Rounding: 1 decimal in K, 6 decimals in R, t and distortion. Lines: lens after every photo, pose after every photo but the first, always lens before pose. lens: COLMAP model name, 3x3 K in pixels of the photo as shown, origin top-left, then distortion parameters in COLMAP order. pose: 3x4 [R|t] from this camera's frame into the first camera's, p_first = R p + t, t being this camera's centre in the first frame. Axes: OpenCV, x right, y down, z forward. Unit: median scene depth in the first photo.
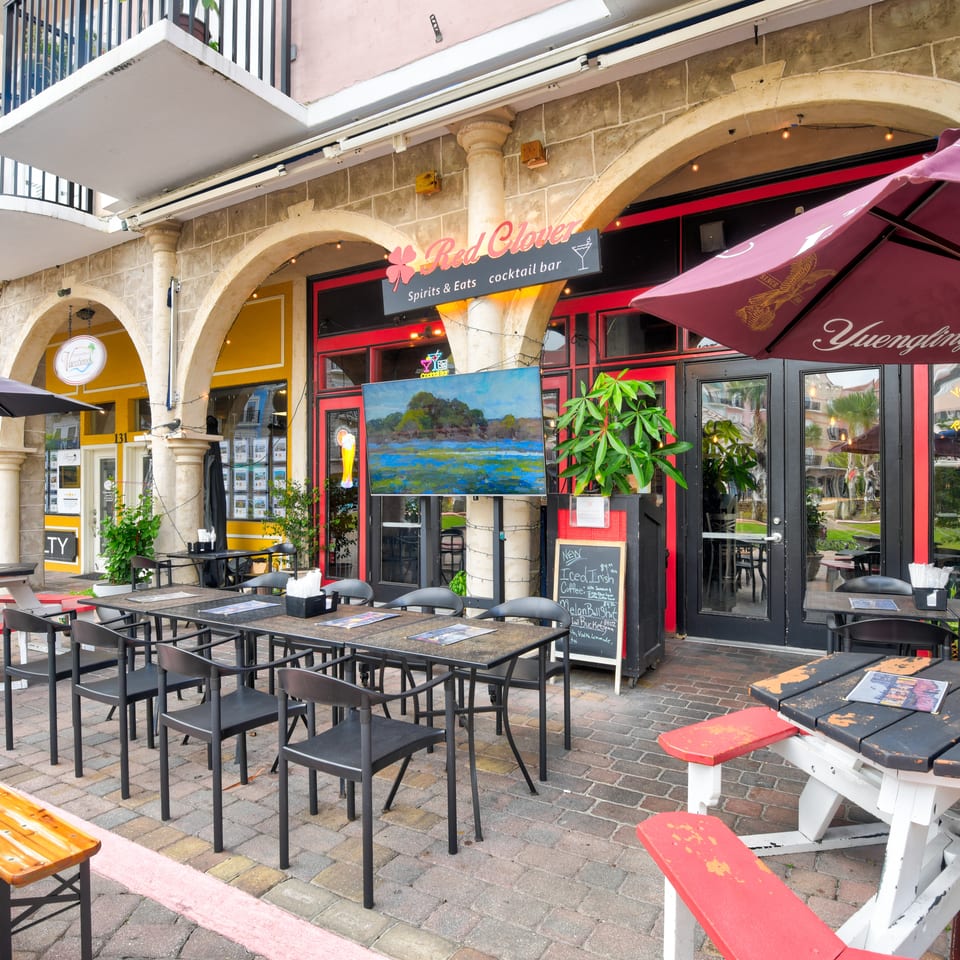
lens RADIAL K [[688.5, 0, 462.4], [0, 688.5, 489.8], [0, 0, 1]] dist [0.001737, -0.030638]
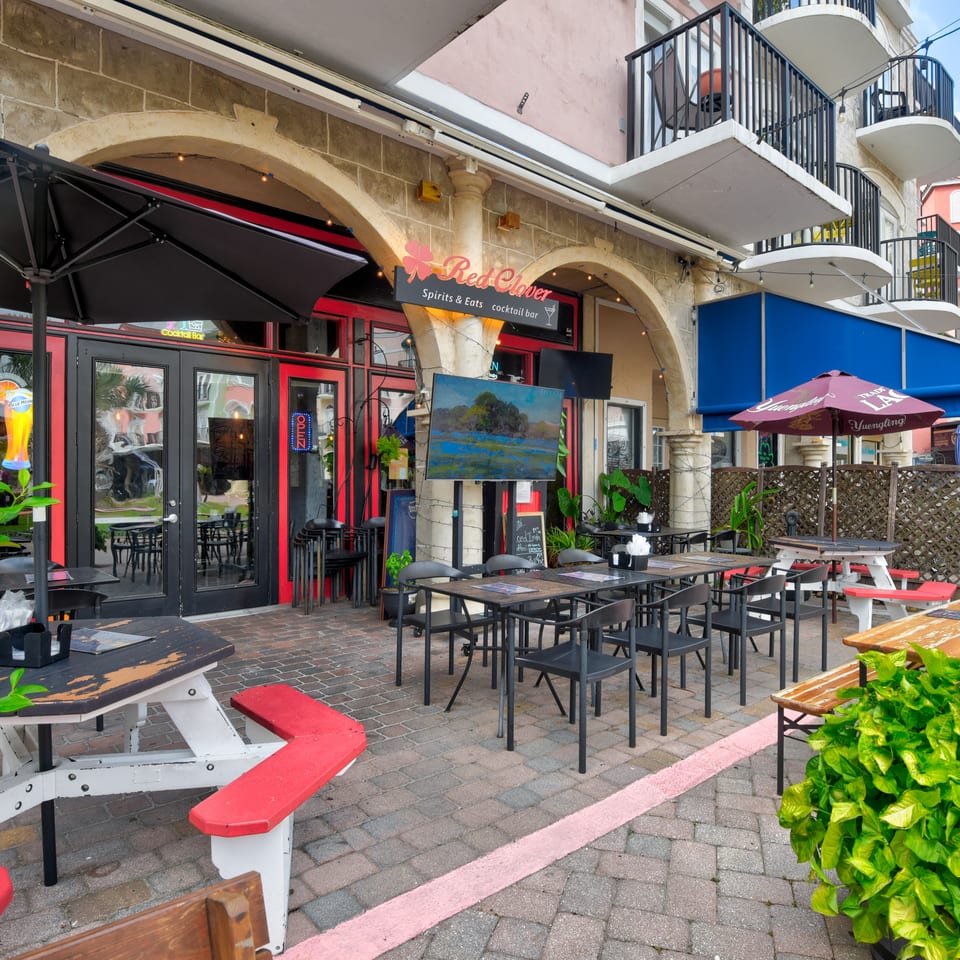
lens RADIAL K [[693.5, 0, 480.0], [0, 693.5, 480.0], [0, 0, 1]] dist [-0.000909, -0.037839]
pose [[0.281087, 0.000542, 0.959682, -1.117104], [-0.007630, 0.999969, 0.001670, 0.005112], [-0.959652, -0.007791, 0.281082, 0.637754]]
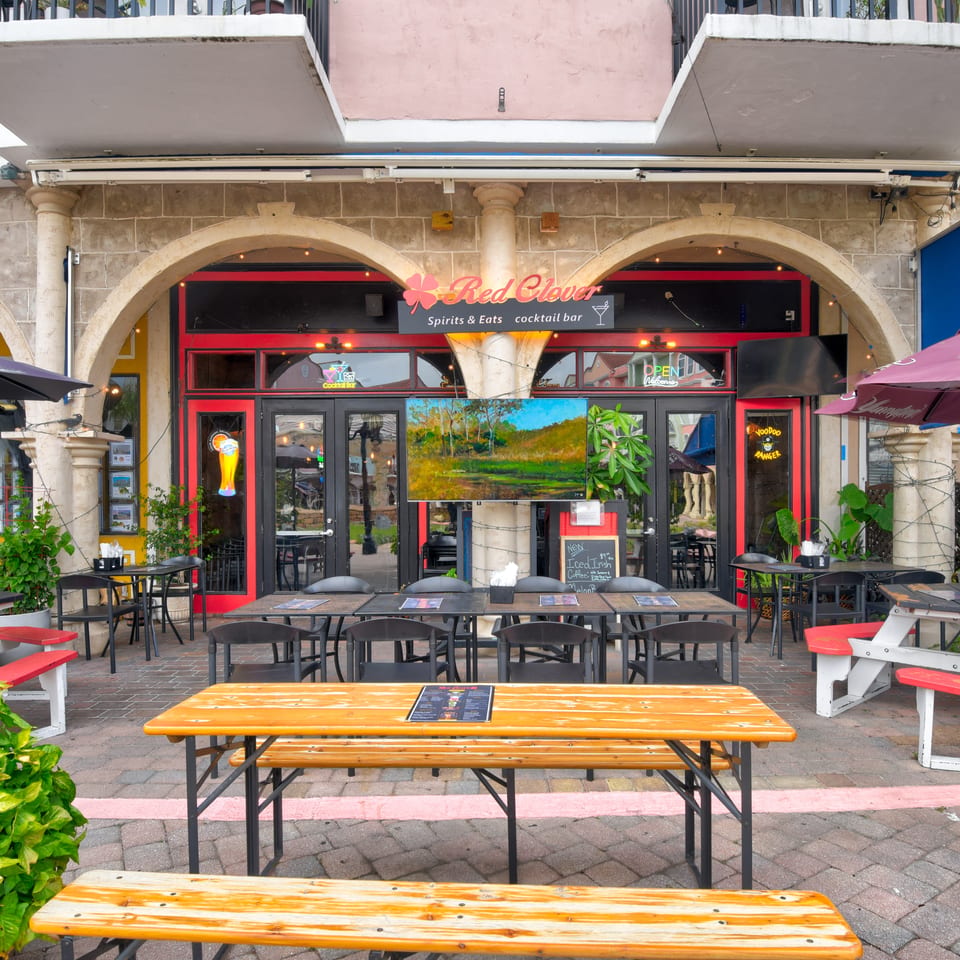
lens RADIAL K [[684.7, 0, 481.5], [0, 684.7, 505.3], [0, 0, 1]] dist [0.006712, -0.038332]
pose [[0.848161, -0.007339, 0.529687, -0.610943], [0.002577, 0.999949, 0.009728, 0.003776], [-0.529731, -0.006886, 0.848137, 0.025132]]
